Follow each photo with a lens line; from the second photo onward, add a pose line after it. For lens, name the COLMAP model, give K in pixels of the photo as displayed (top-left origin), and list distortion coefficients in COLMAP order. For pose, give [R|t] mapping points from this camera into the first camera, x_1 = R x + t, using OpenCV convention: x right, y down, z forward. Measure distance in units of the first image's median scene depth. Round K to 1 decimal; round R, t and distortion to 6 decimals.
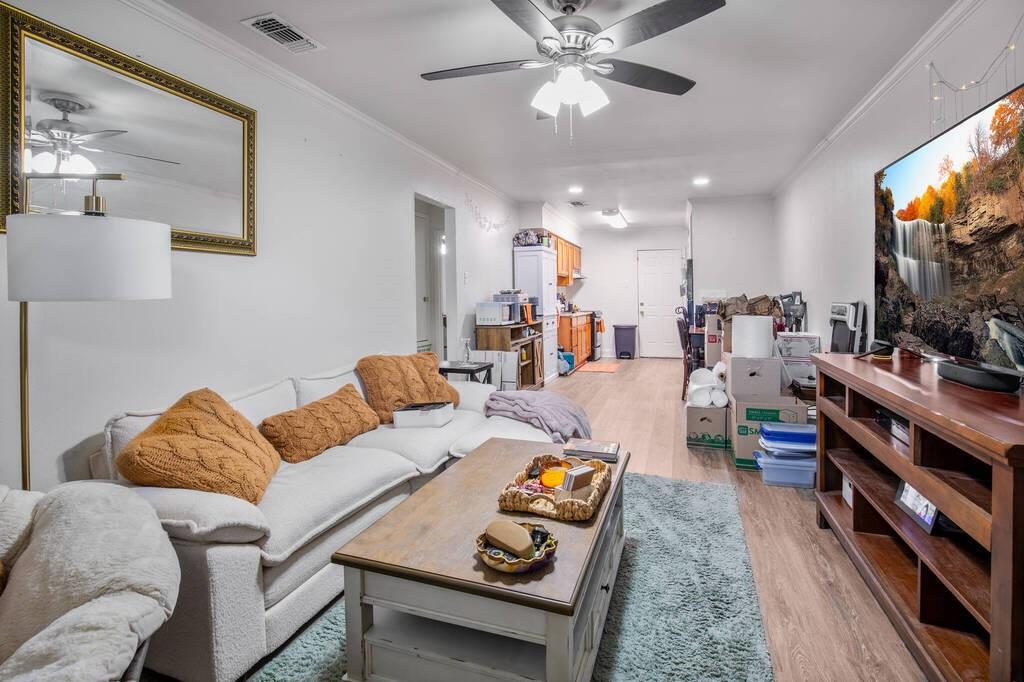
lens RADIAL K [[472.4, 0, 512.0], [0, 472.4, 341.0], [0, 0, 1]] dist [0.000073, -0.000024]
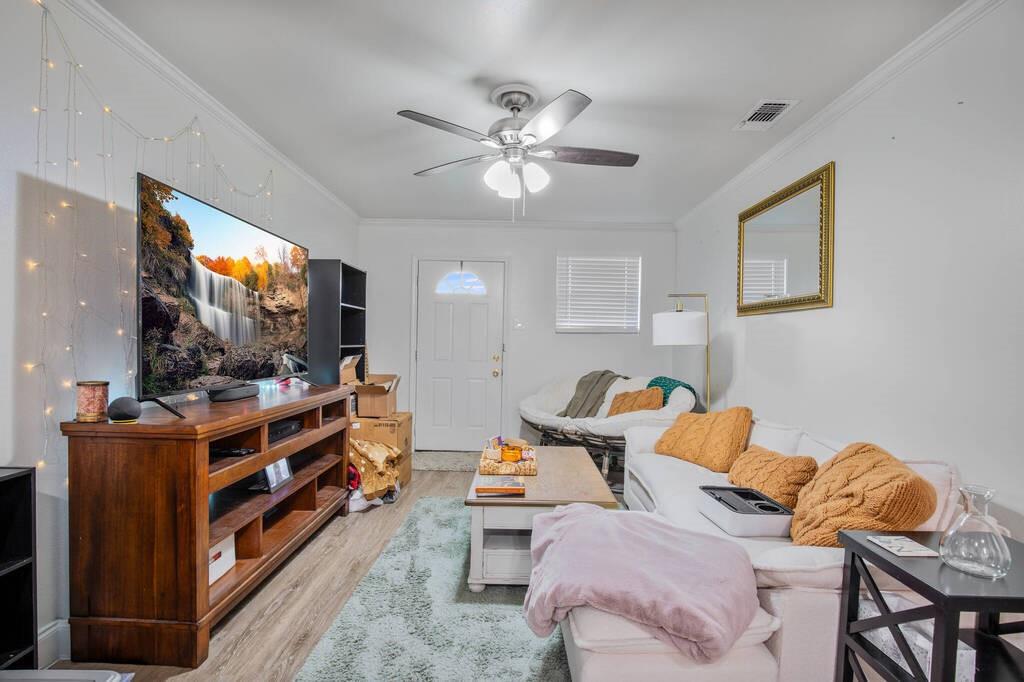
lens RADIAL K [[472.4, 0, 512.0], [0, 472.4, 341.0], [0, 0, 1]] dist [0.000073, -0.000024]
pose [[-0.943131, -0.006682, -0.332353, 0.743349], [-0.038850, 0.995162, 0.090239, -0.295216], [0.330142, 0.098019, -0.938828, 2.959306]]
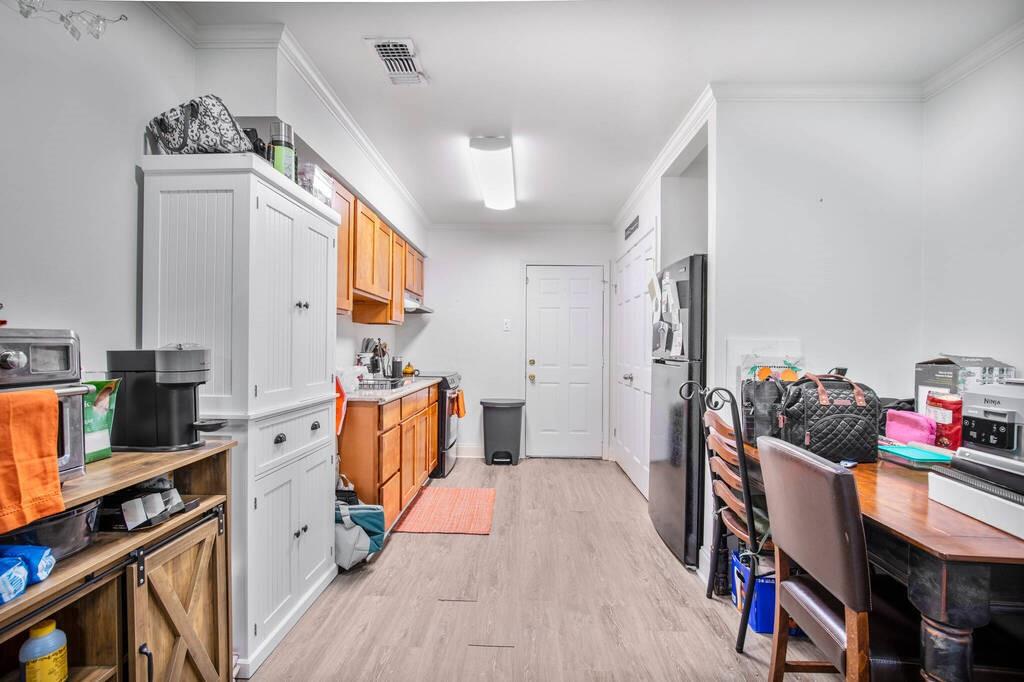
lens RADIAL K [[472.4, 0, 512.0], [0, 472.4, 341.0], [0, 0, 1]] dist [0.000073, -0.000024]
pose [[0.953349, 0.035230, 0.299807, 0.086924], [-0.006291, 0.995270, -0.096948, -0.050027], [-0.301805, 0.090539, 0.949061, 0.483537]]
